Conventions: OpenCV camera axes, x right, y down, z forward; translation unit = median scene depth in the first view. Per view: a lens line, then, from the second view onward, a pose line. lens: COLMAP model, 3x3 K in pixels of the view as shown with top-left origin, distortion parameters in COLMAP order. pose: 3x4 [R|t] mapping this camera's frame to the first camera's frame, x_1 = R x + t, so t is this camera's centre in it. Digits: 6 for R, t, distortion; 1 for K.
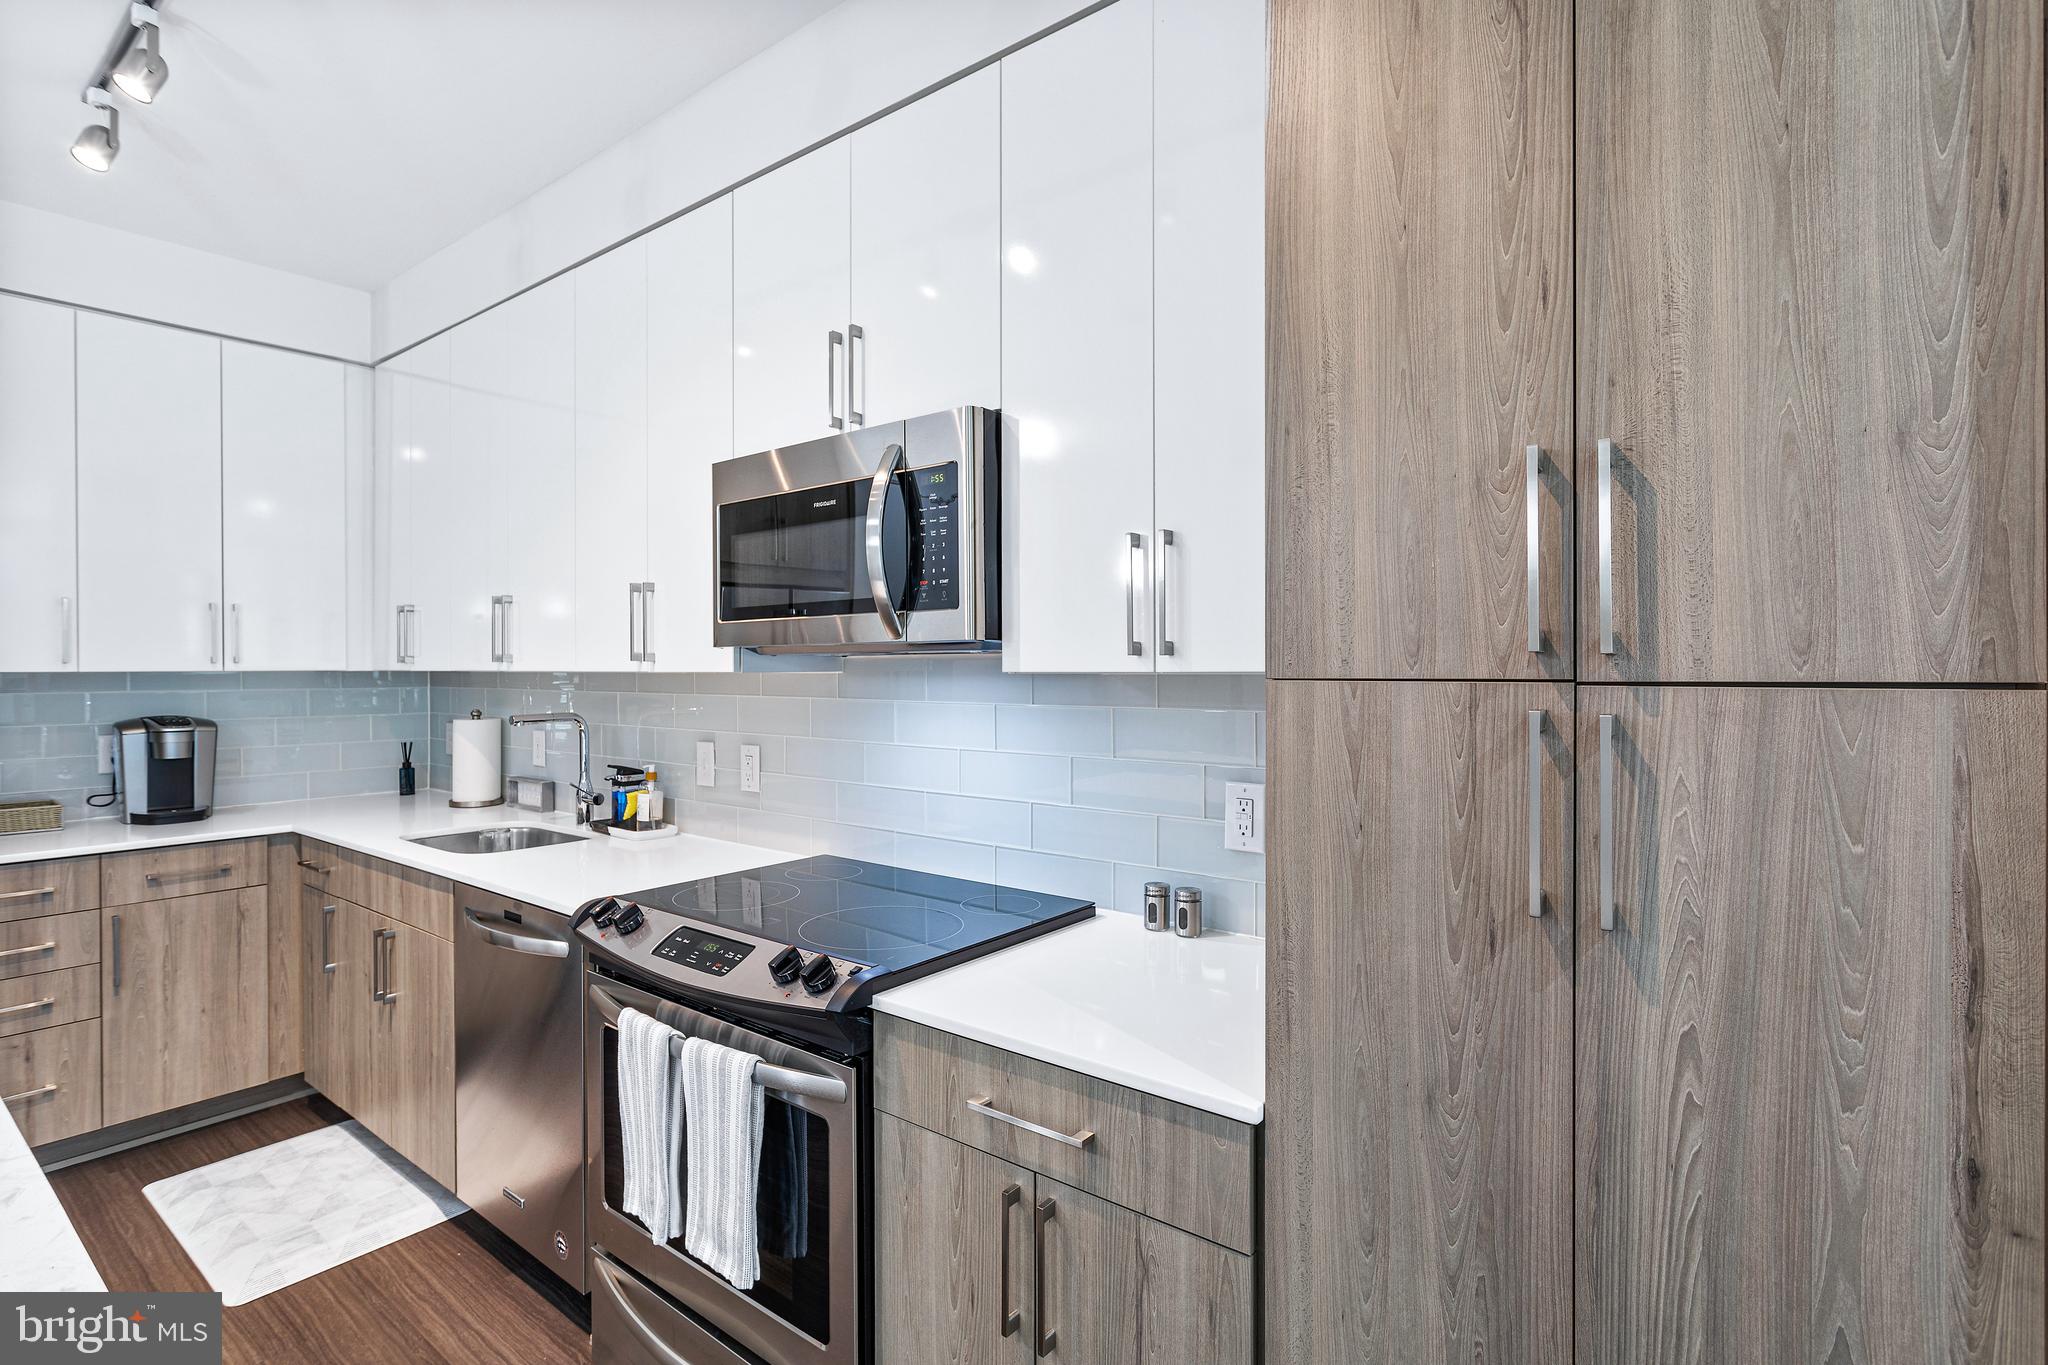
lens RADIAL K [[983.2, 0, 1018.4], [0, 983.2, 673.3], [0, 0, 1]] dist [-0.000457, -0.000305]
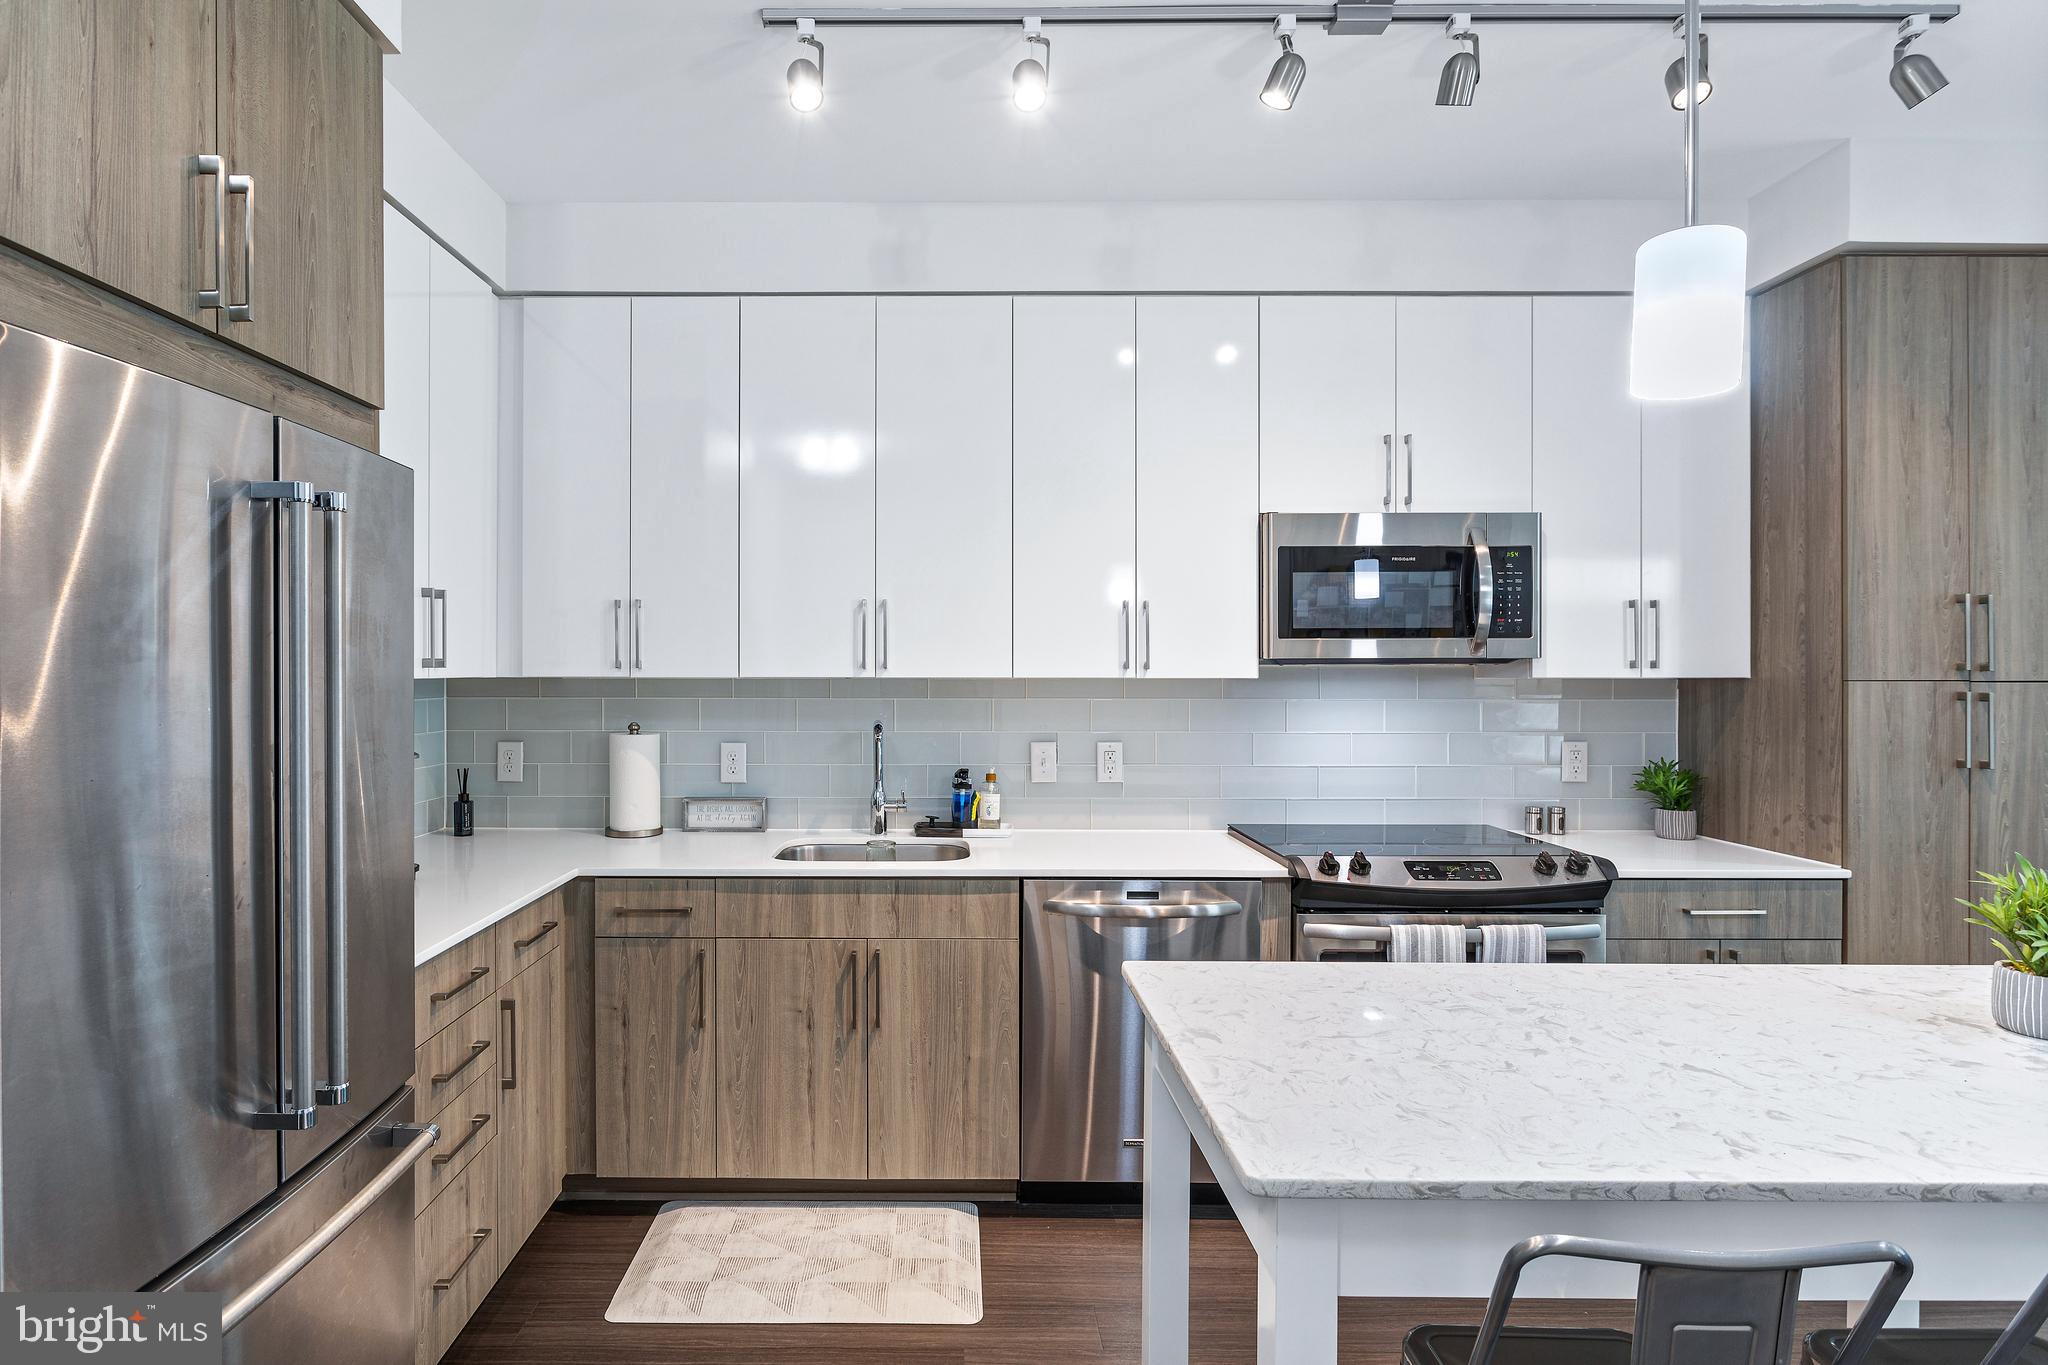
lens RADIAL K [[1047.9, 0, 954.2], [0, 1047.9, 675.3], [0, 0, 1]] dist [-0.016228, 0.006974]
pose [[0.793335, 0.001463, 0.608784, -1.417339], [0.001636, 0.999988, -0.004535, 0.000674], [-0.608783, 0.004594, 0.793323, 0.178101]]
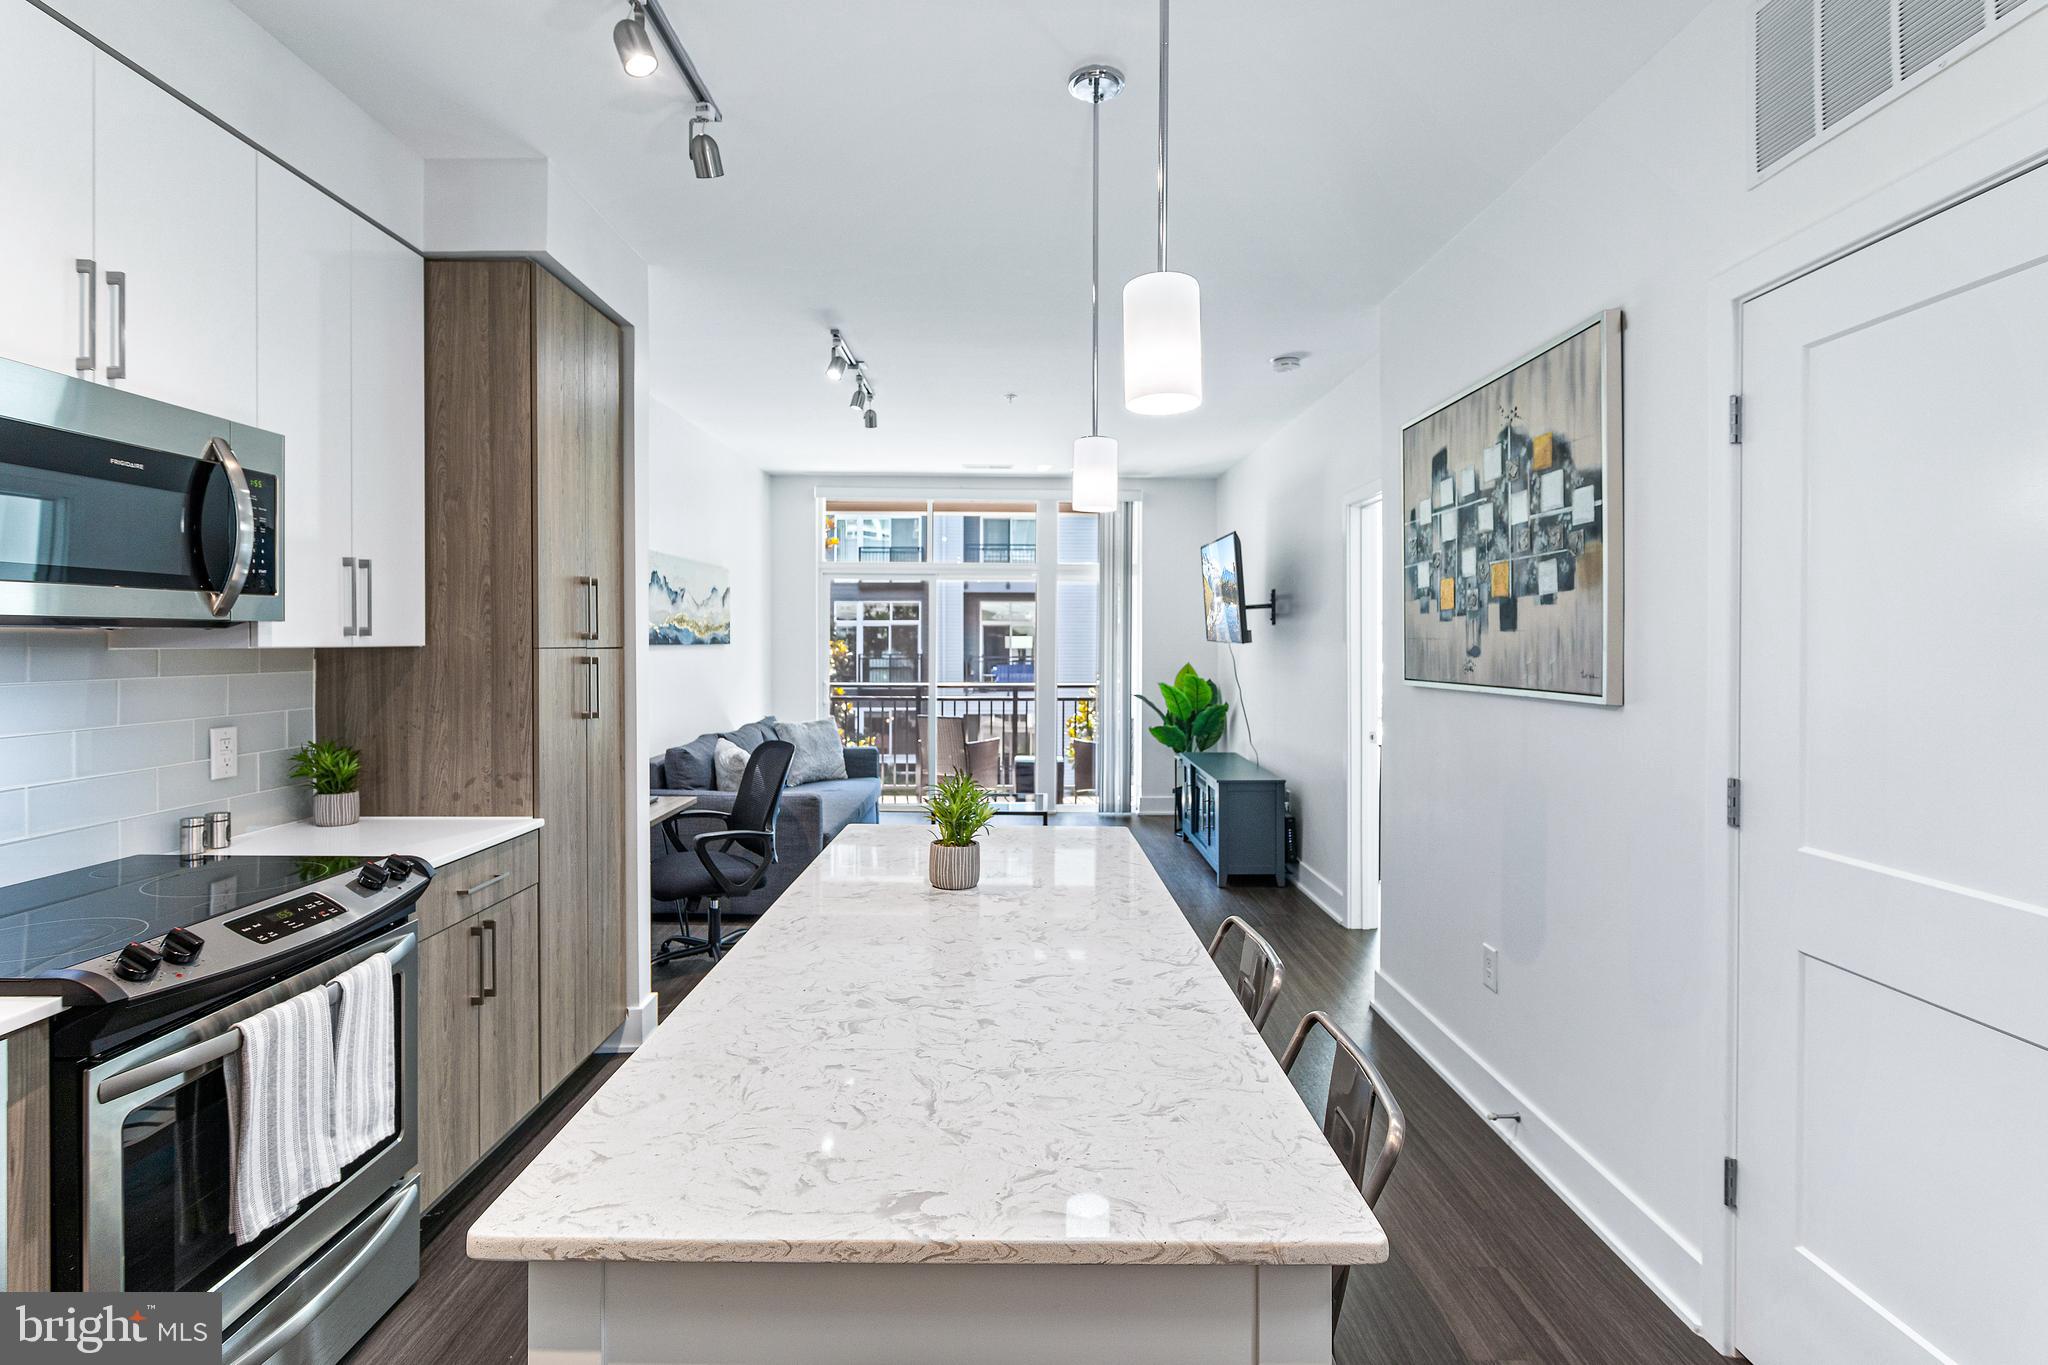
lens RADIAL K [[983.2, 0, 1016.8], [0, 983.2, 657.6], [0, 0, 1]] dist [-0.000457, -0.000305]
pose [[-0.609919, -0.011059, 0.792387, -1.239966], [0.004361, 0.999841, 0.017311, -0.004396], [-0.792452, 0.014014, -0.609773, 0.786236]]
